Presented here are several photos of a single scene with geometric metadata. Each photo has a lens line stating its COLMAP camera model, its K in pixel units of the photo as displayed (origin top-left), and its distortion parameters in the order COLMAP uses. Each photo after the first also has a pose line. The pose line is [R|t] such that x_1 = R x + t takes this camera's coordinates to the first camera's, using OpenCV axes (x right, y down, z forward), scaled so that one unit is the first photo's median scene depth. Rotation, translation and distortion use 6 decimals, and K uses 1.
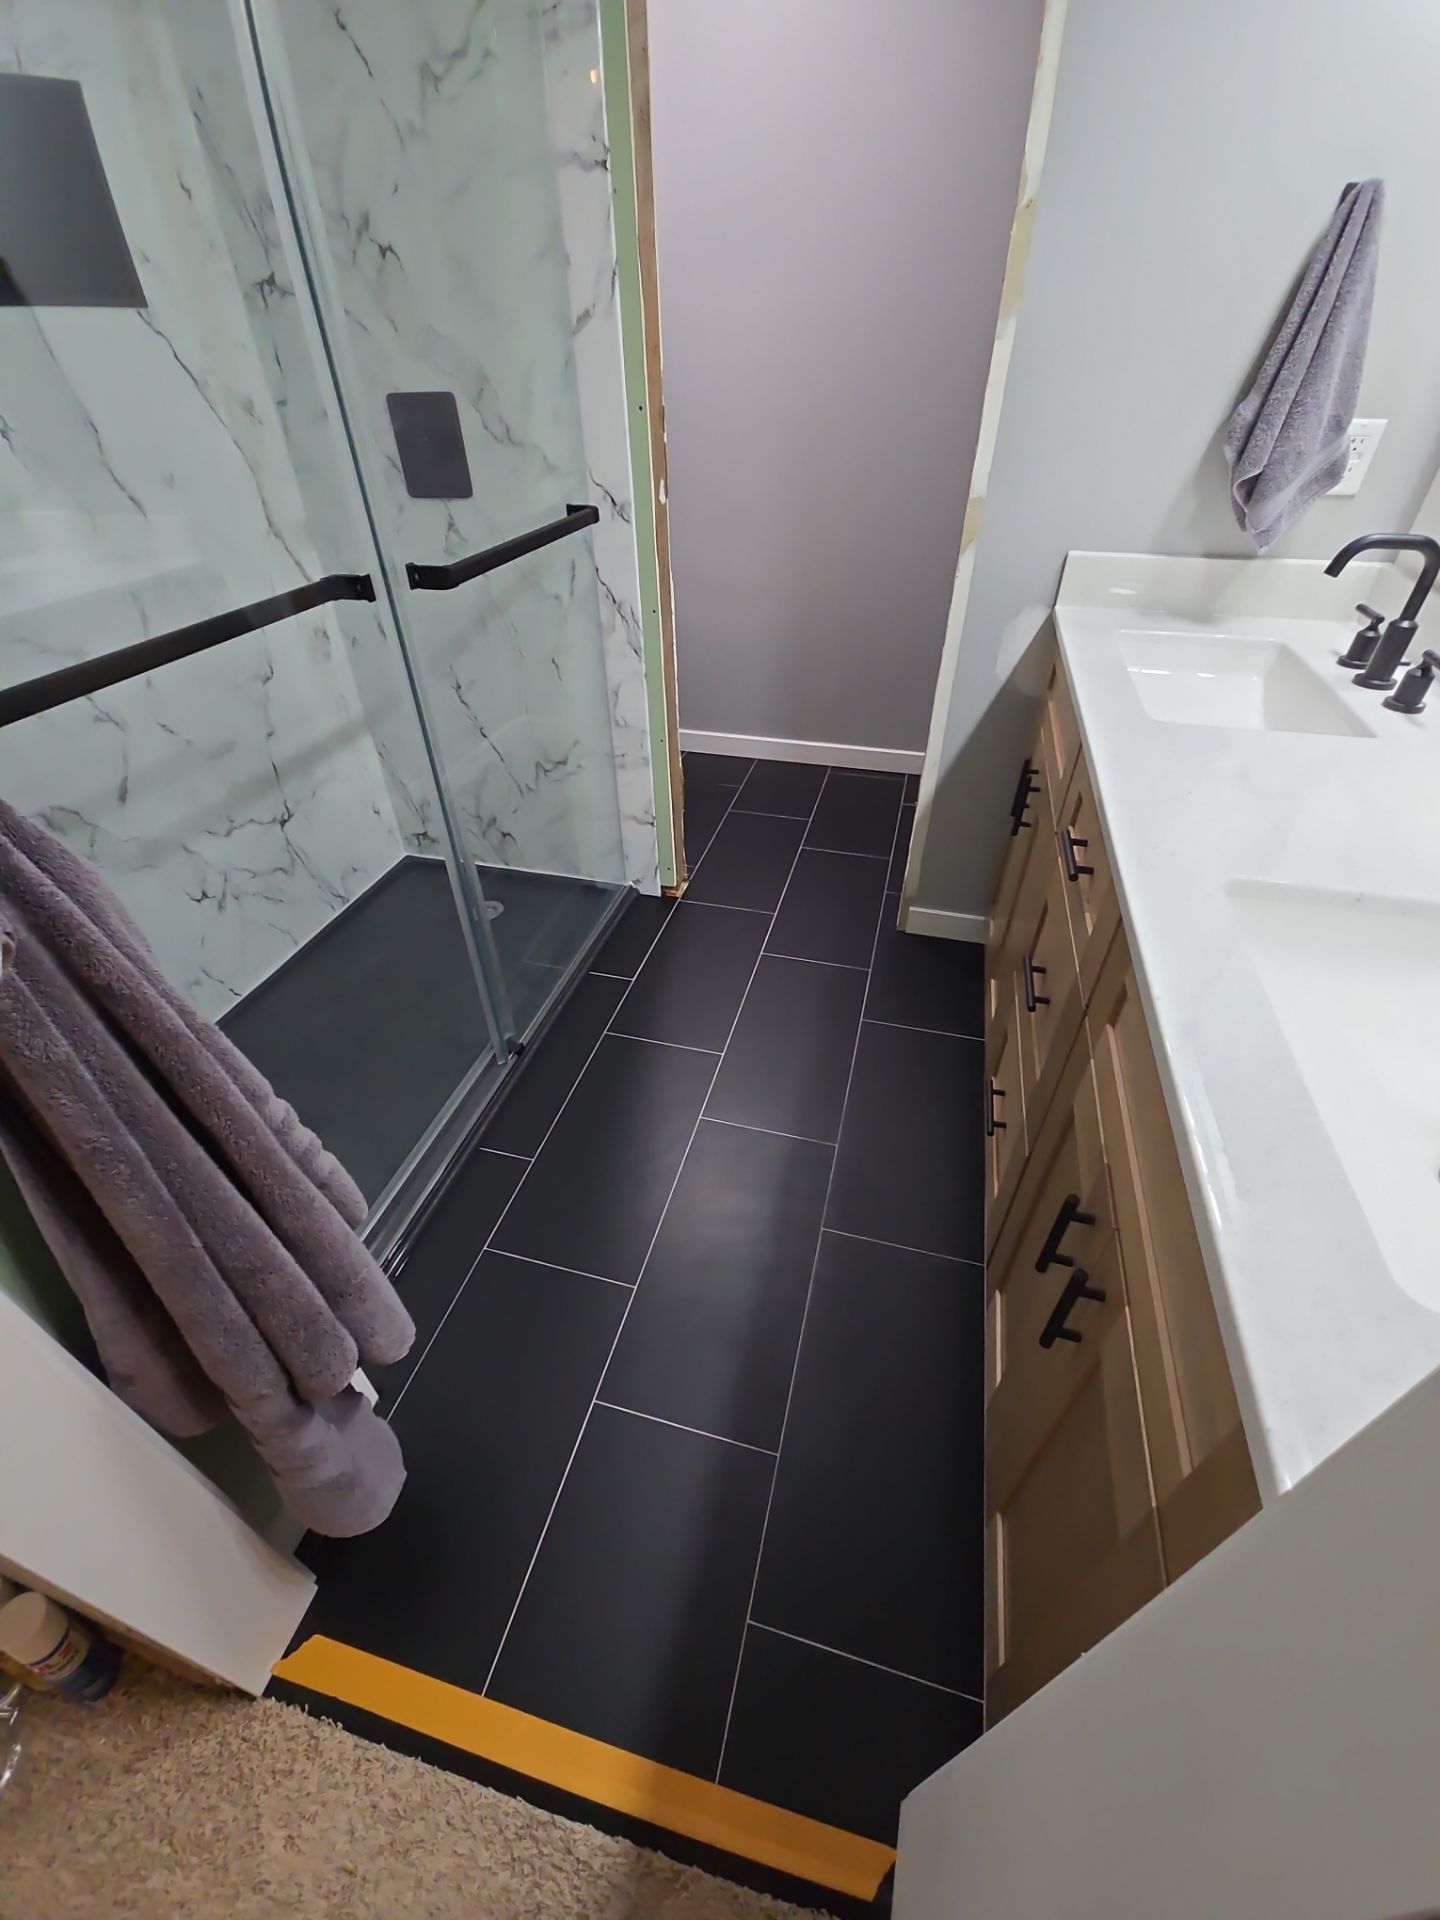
lens RADIAL K [[774.9, 0, 720.0], [0, 774.9, 960.0], [0, 0, 1]] dist [0.009488, -0.004540]
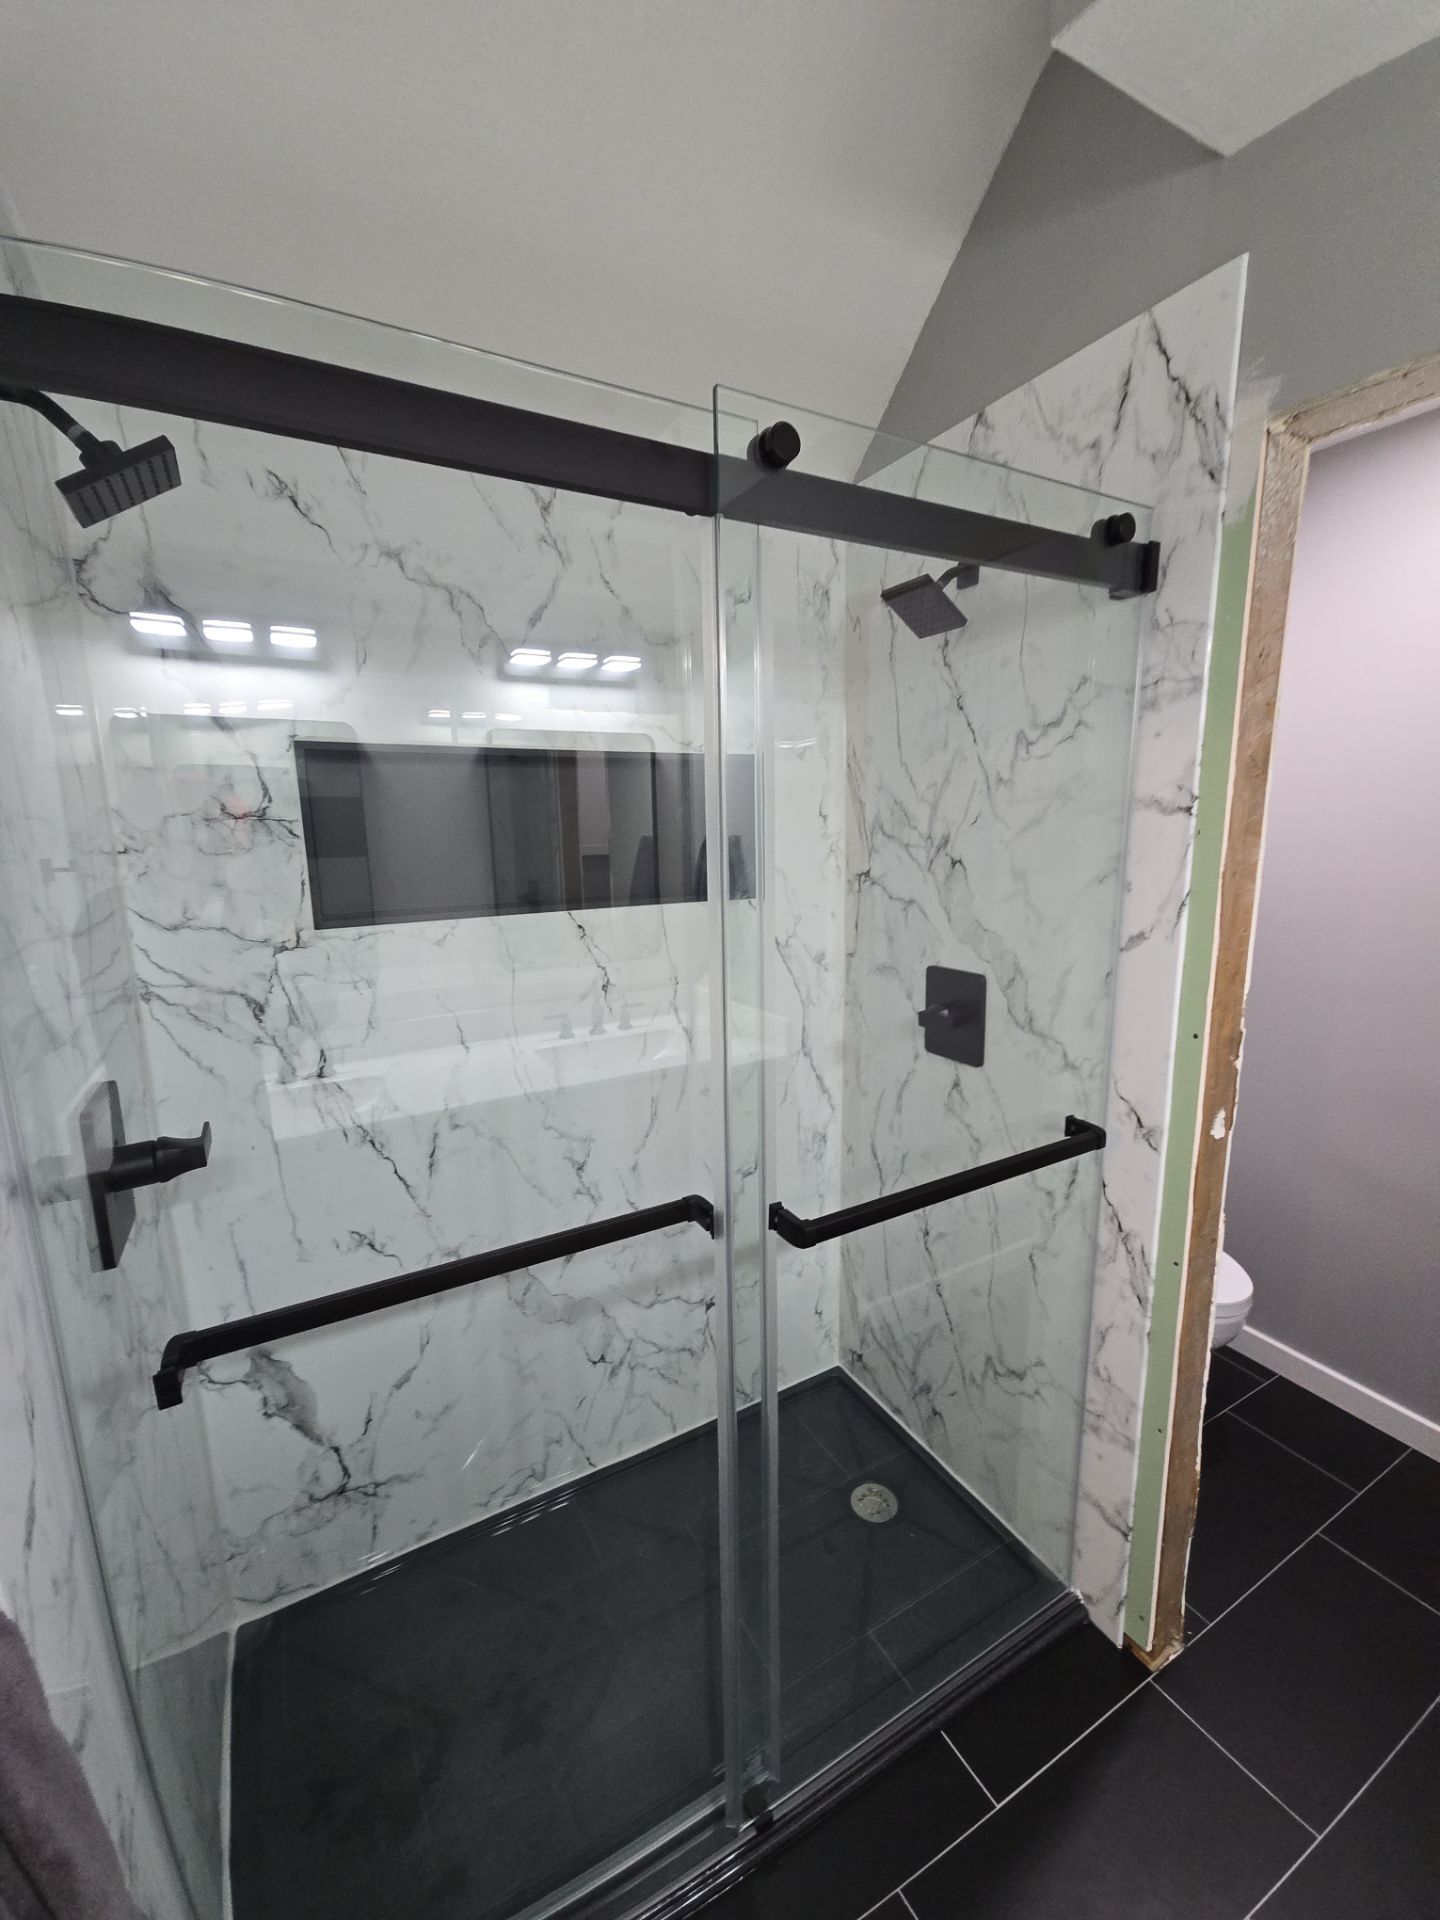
lens RADIAL K [[781.6, 0, 716.8], [0, 781.6, 960.7], [0, 0, 1]] dist [0.001895, -0.000201]
pose [[0.694141, 0.126106, -0.708707, 0.101081], [-0.436199, 0.856875, -0.274764, -0.329757], [0.572624, 0.499862, 0.649799, 0.174833]]
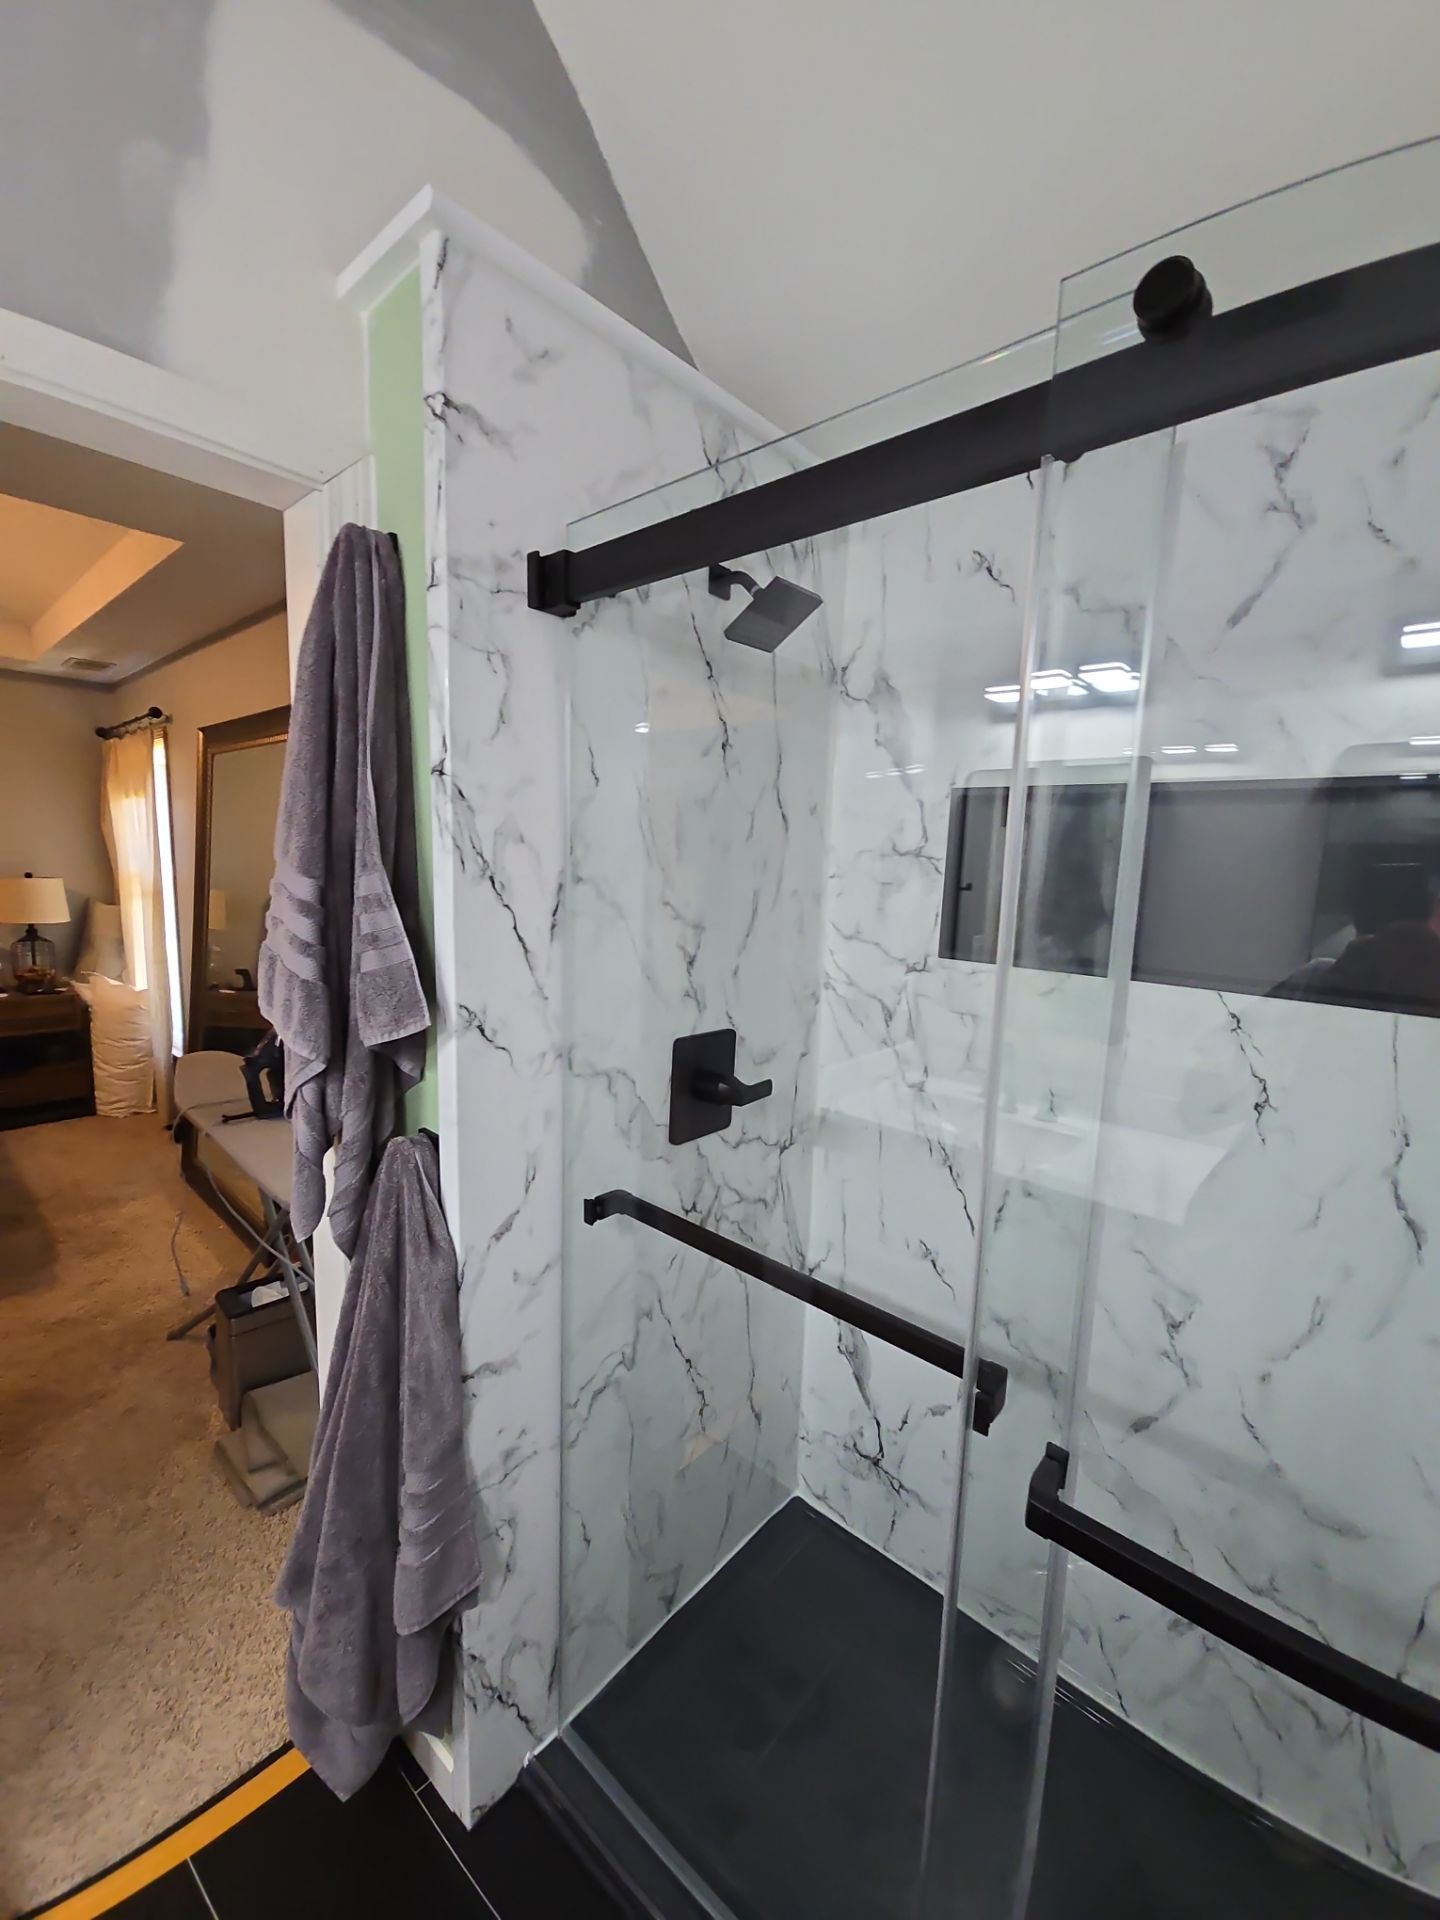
lens RADIAL K [[774.9, 0, 720.0], [0, 774.9, 960.0], [0, 0, 1]] dist [0.009488, -0.004540]
pose [[-0.441809, 0.115614, -0.889628, 0.130110], [-0.577392, 0.722322, 0.380617, -0.594344], [0.686602, 0.681825, -0.252374, 0.507421]]
